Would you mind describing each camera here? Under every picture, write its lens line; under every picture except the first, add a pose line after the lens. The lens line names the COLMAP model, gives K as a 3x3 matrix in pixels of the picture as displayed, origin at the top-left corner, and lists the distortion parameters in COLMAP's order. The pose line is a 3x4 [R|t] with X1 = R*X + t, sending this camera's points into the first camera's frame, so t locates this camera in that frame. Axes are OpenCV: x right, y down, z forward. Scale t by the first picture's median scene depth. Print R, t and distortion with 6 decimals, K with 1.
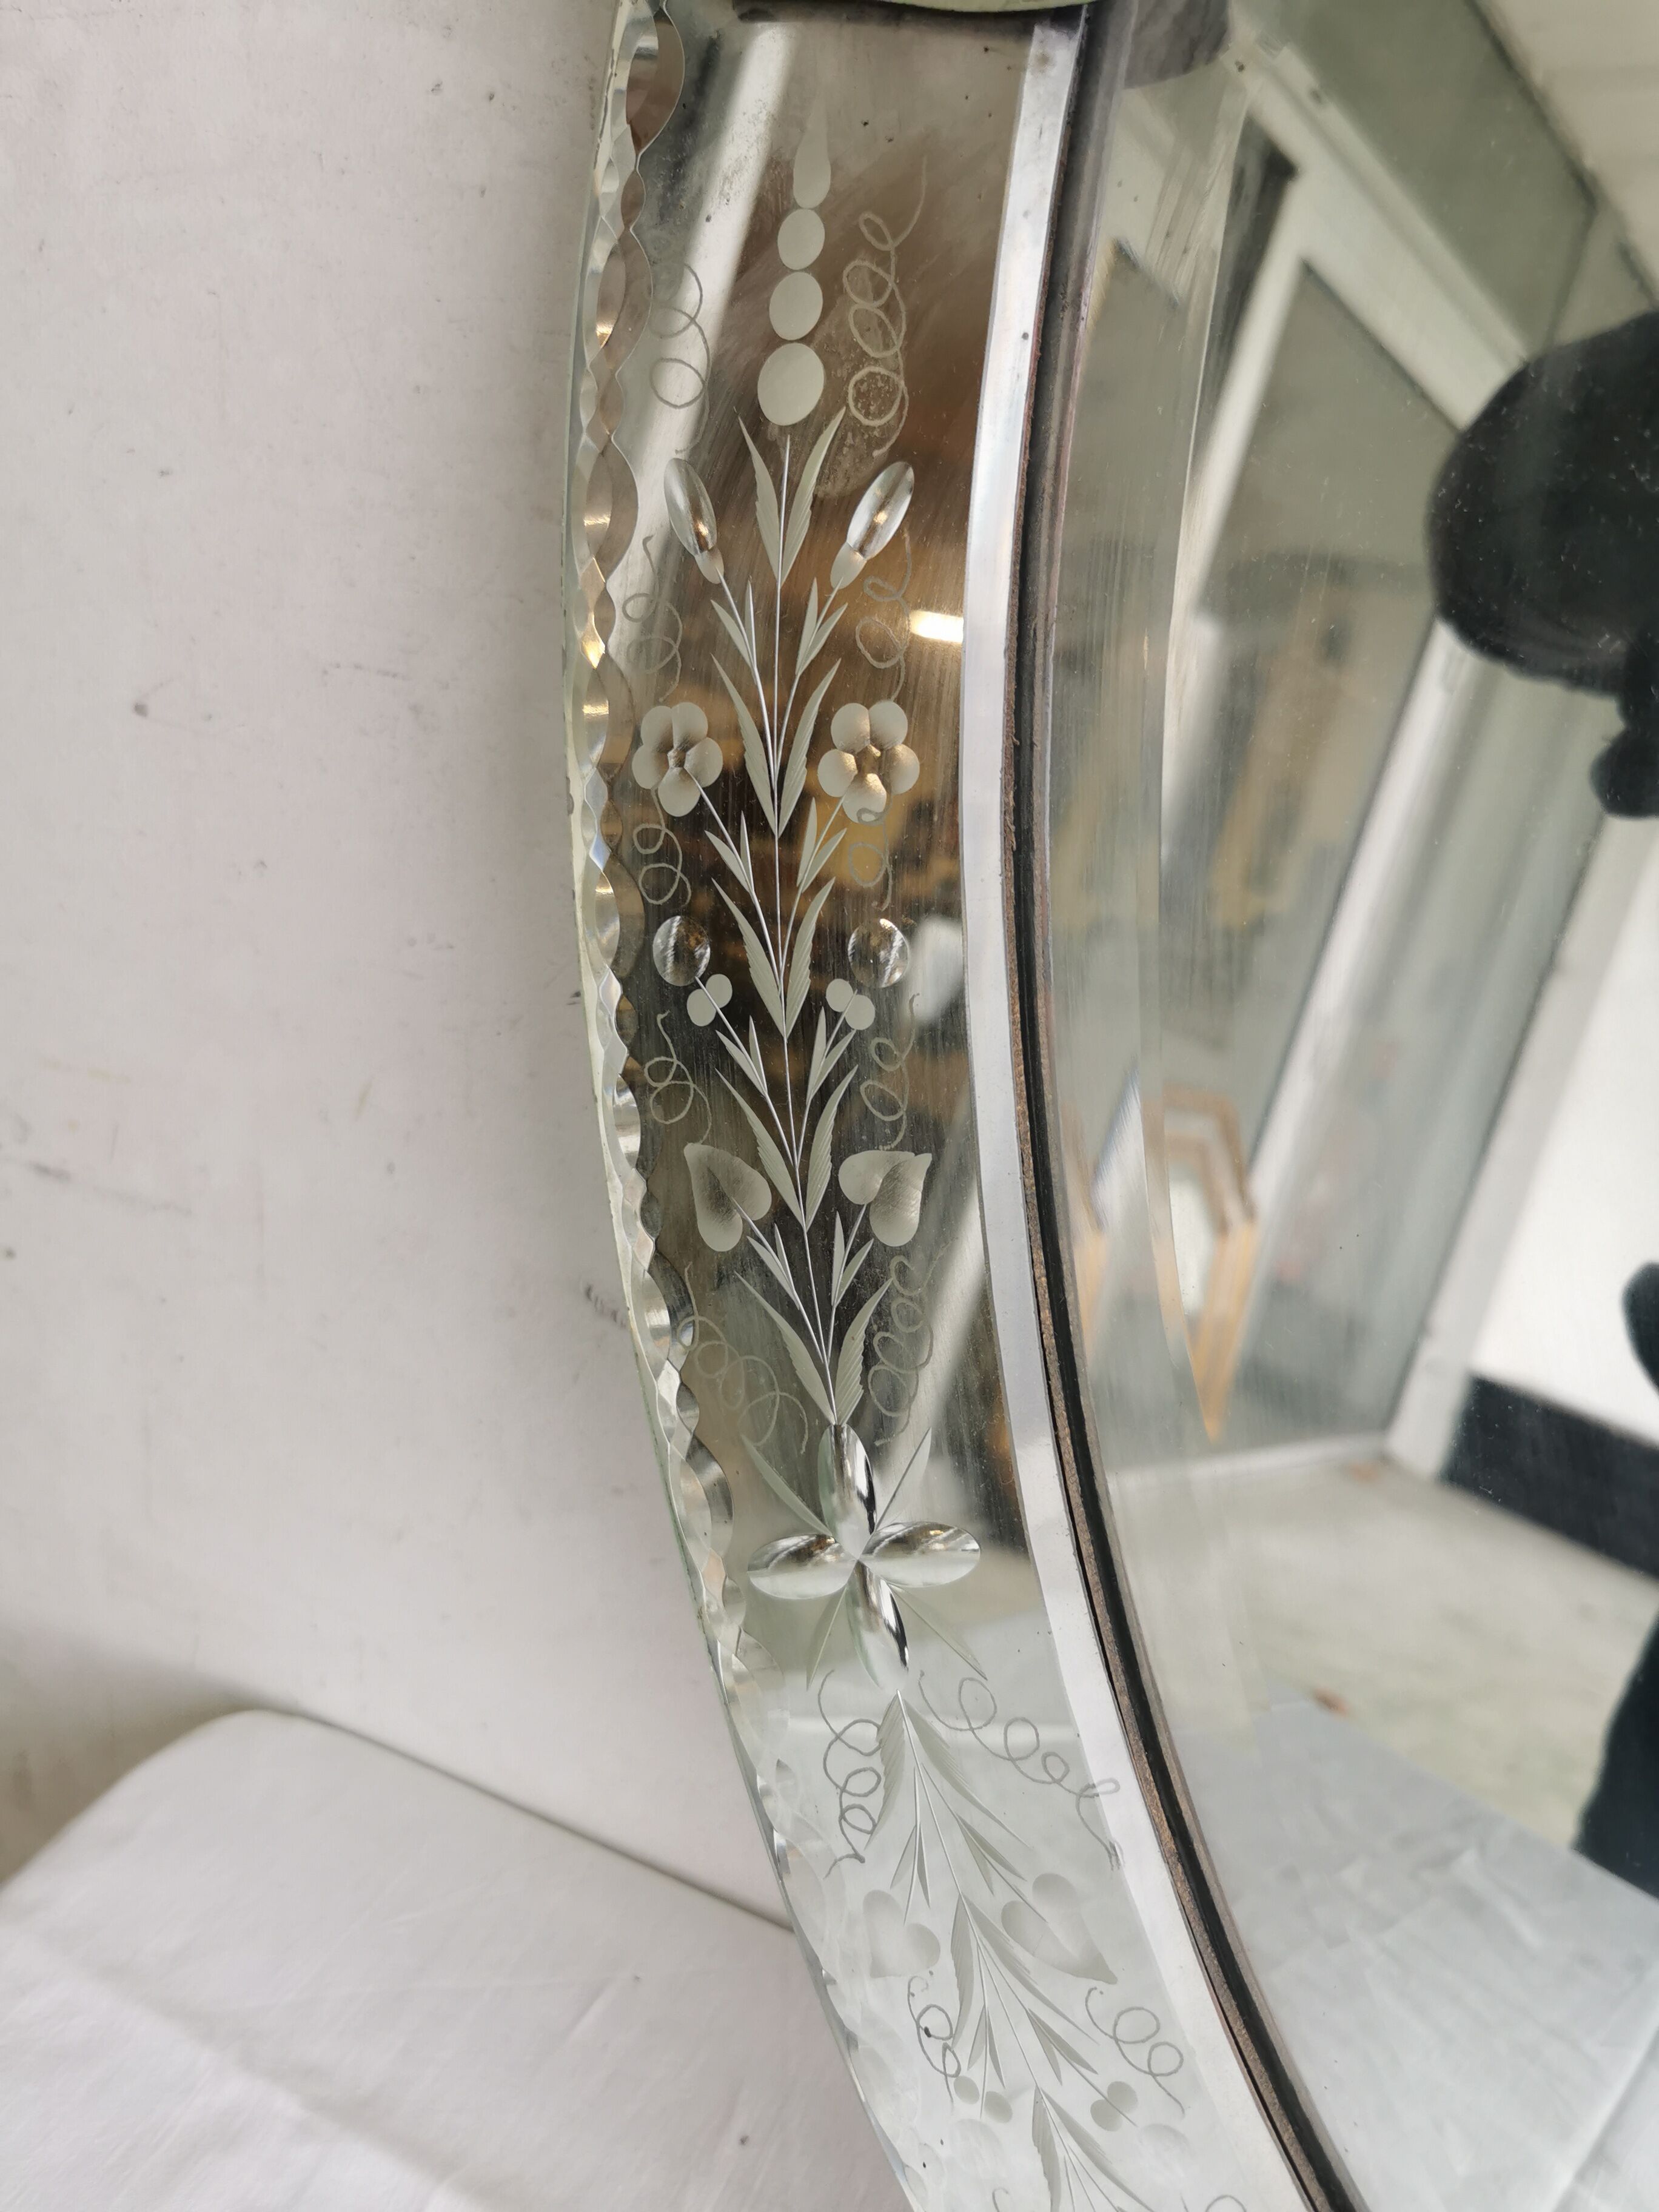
lens RADIAL K [[1730.2, 0, 829.5], [0, 1730.2, 1106.0], [0, 0, 1]] dist [-0.009195, -0.014764]
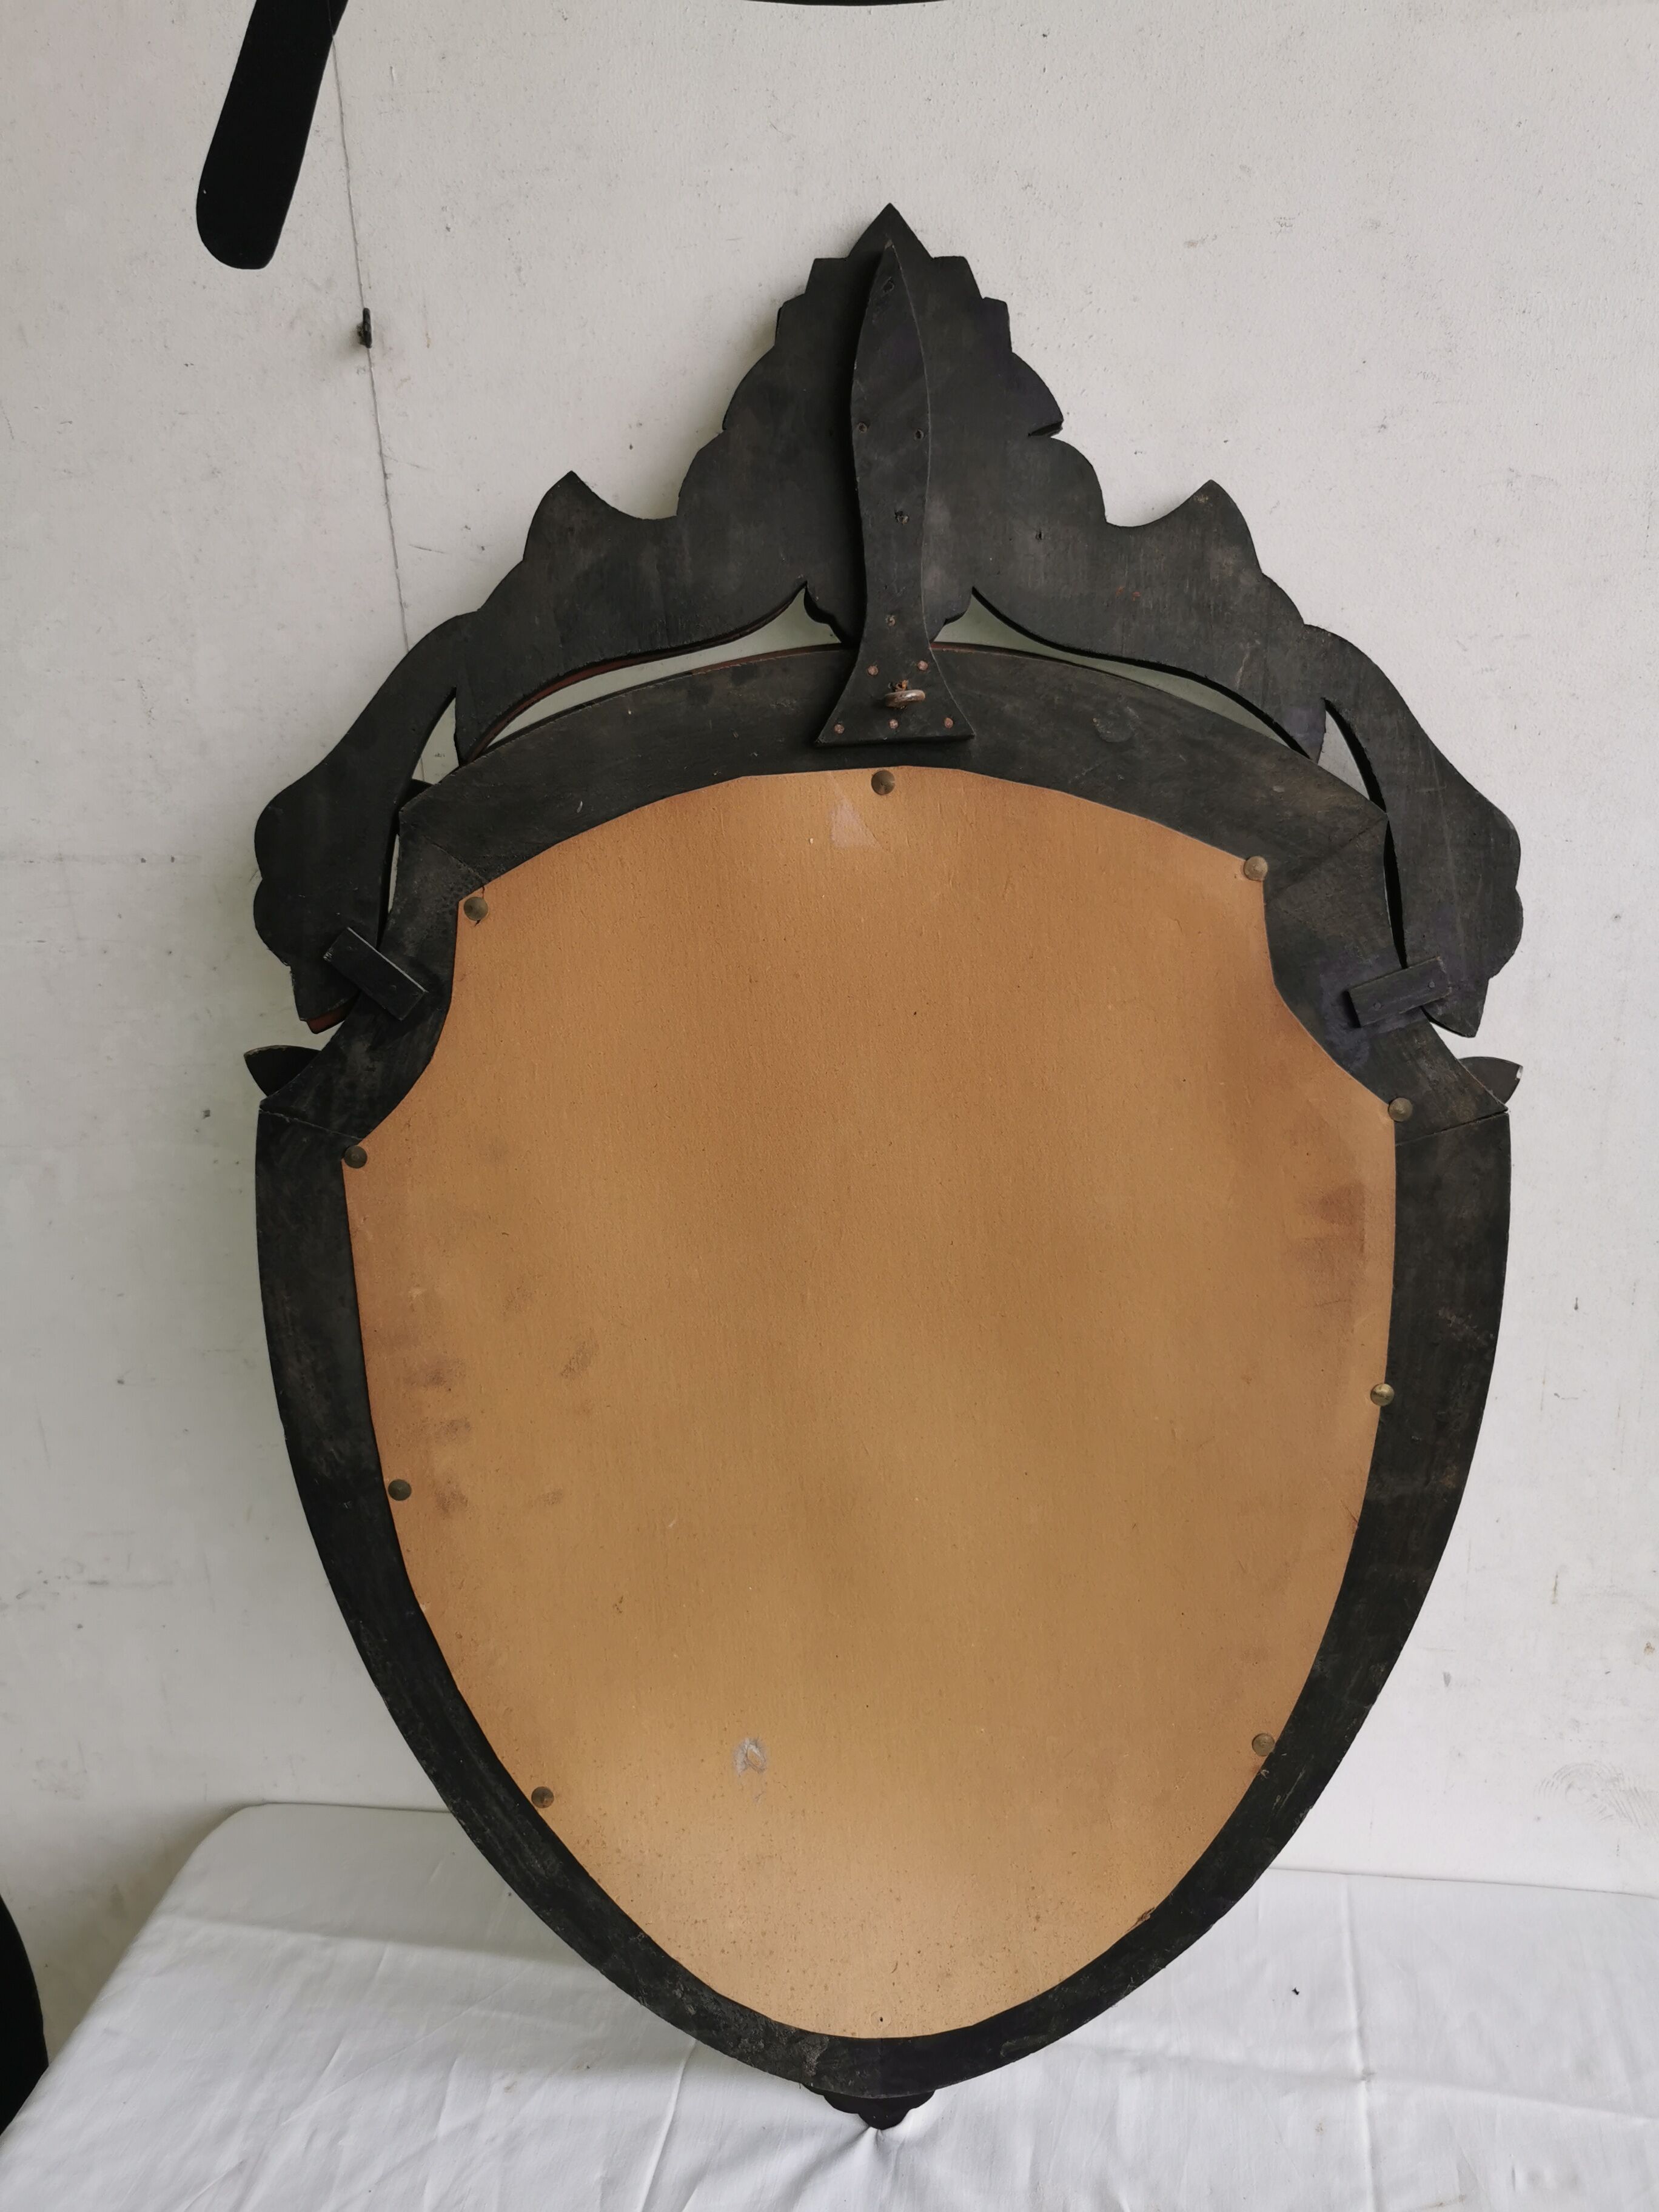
lens RADIAL K [[1736.6, 0, 824.3], [0, 1736.6, 1109.4], [0, 0, 1]] dist [0.043976, -0.061577]
pose [[0.952841, -0.234519, 0.192602, 0.177283], [0.250281, 0.966205, -0.061709, -0.228261], [-0.171621, 0.107003, 0.979335, -1.812531]]
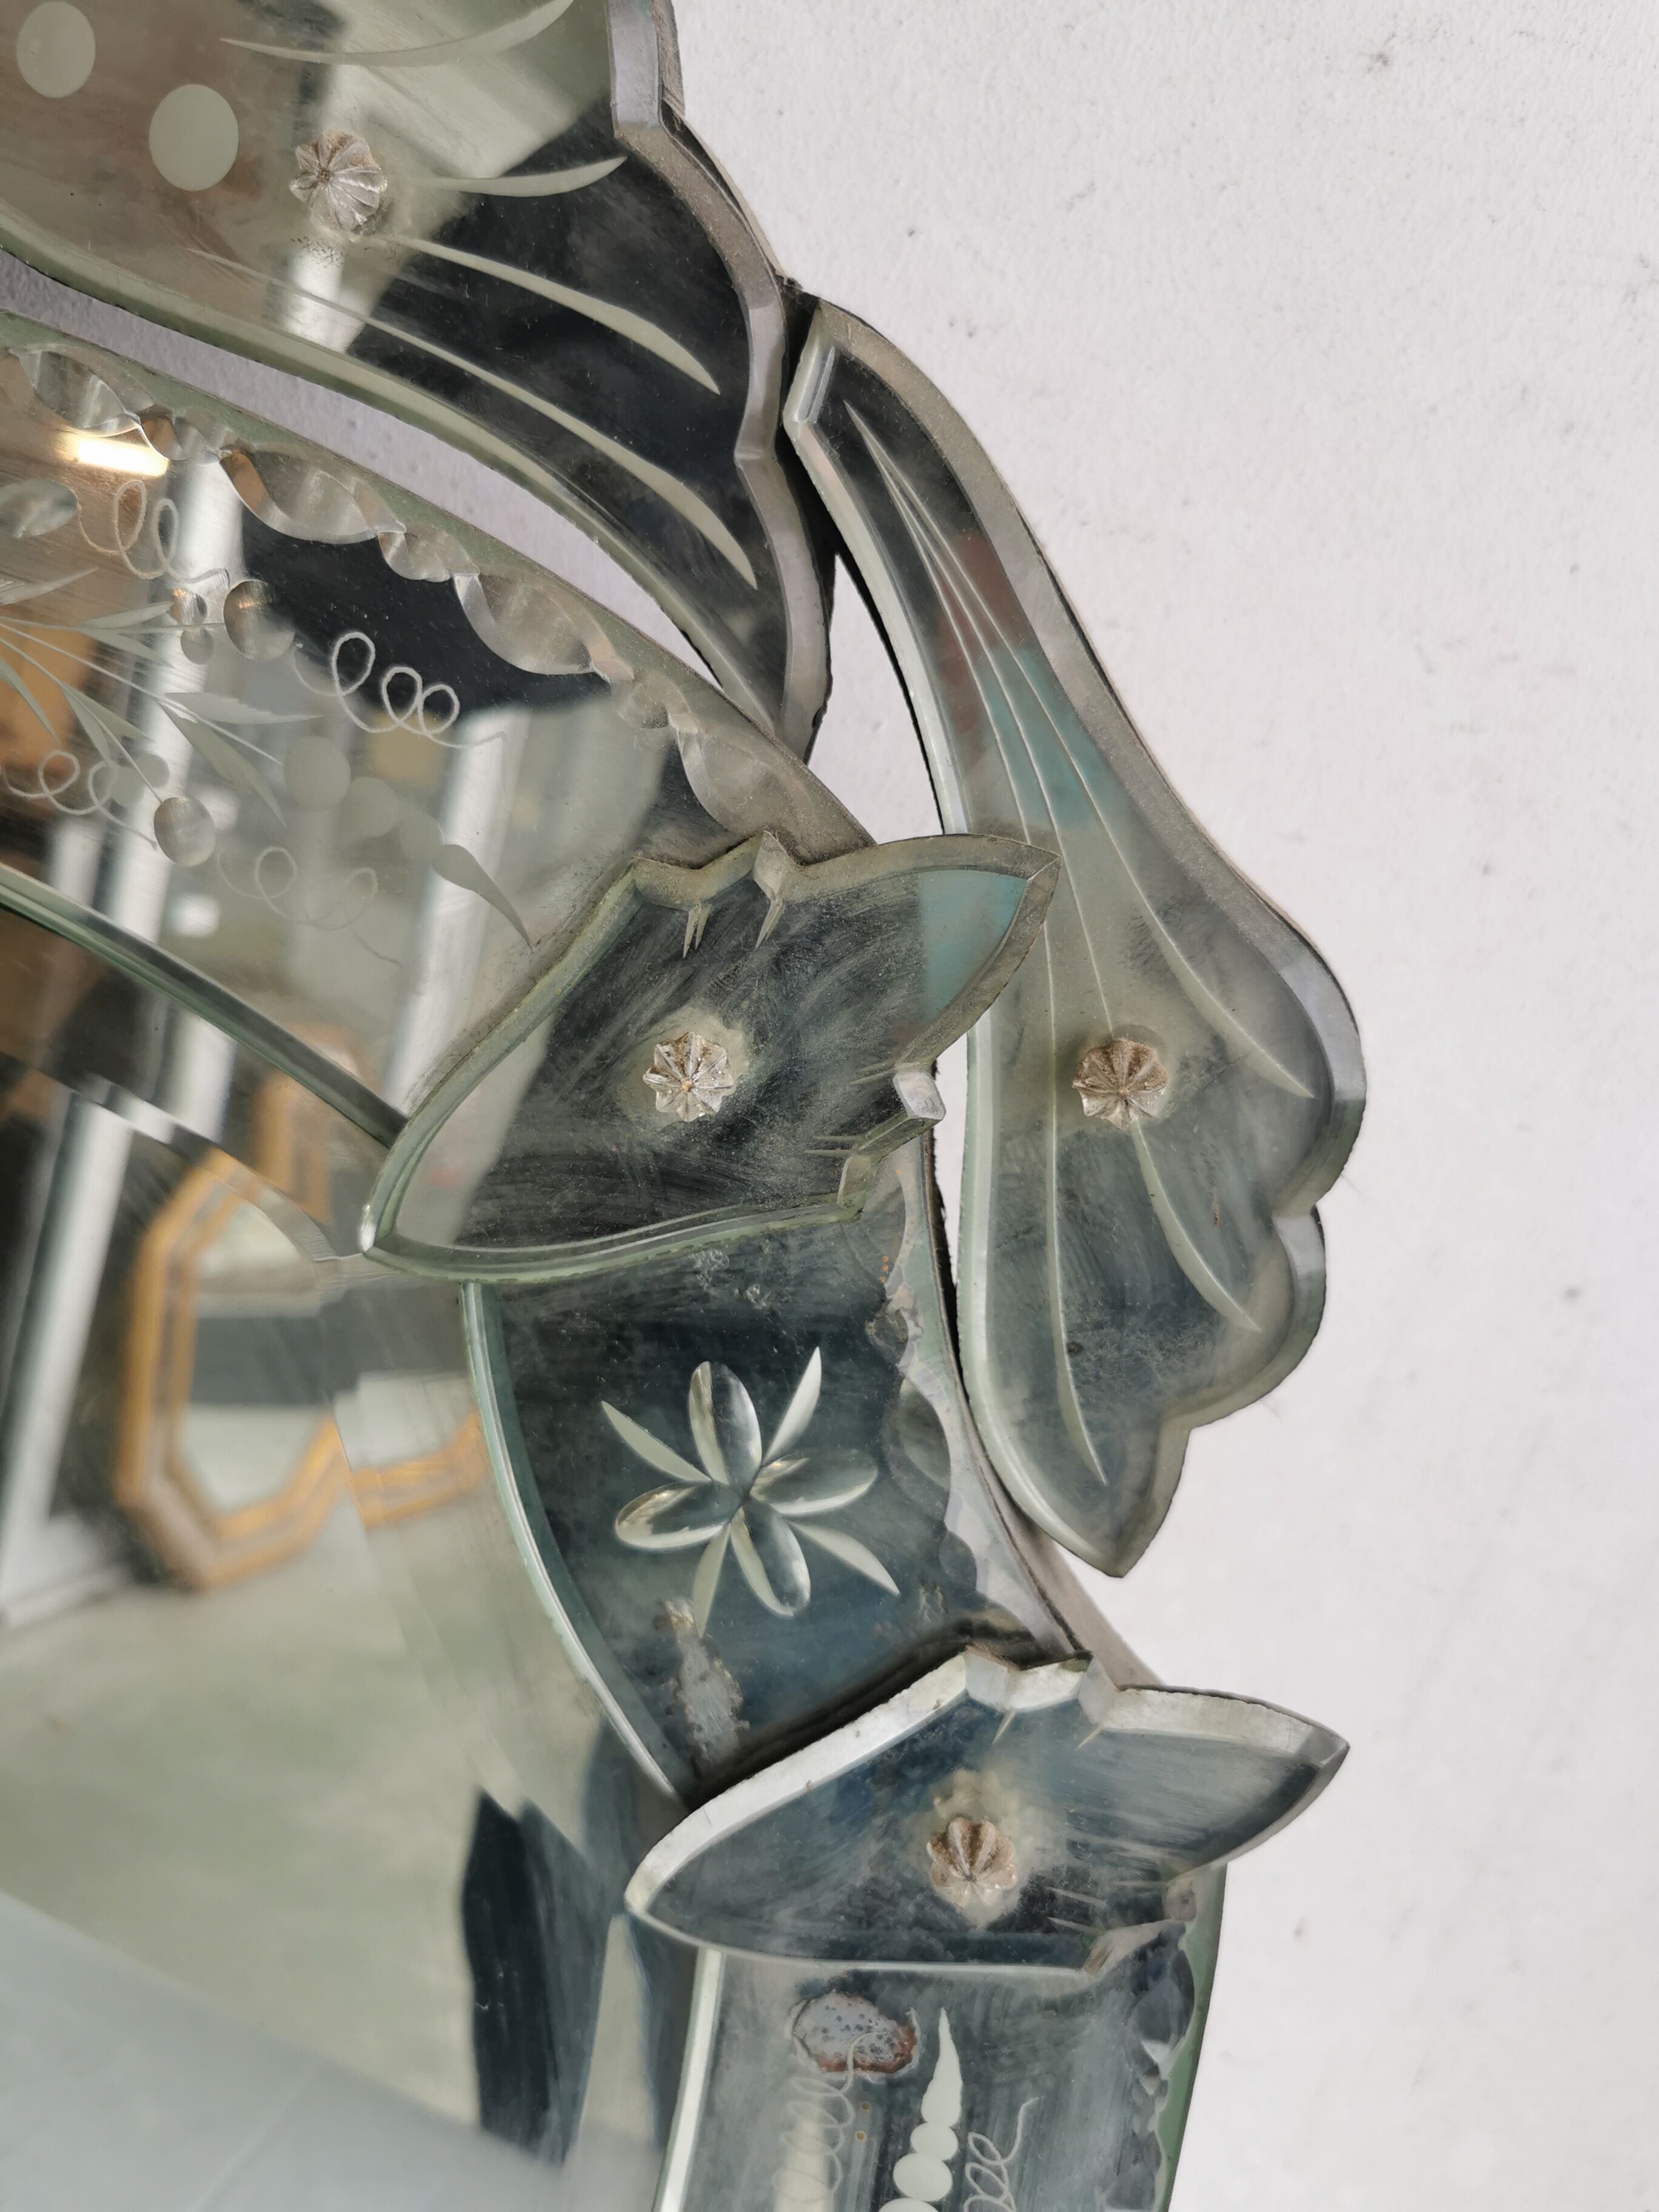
lens RADIAL K [[1741.5, 0, 829.5], [0, 1741.5, 1106.0], [0, 0, 1]] dist [0.066611, -0.132210]
pose [[0.920269, -0.094048, 0.379816, 0.812651], [0.074066, 0.995005, 0.066922, -0.565307], [-0.384213, -0.033455, 0.922638, -0.645071]]
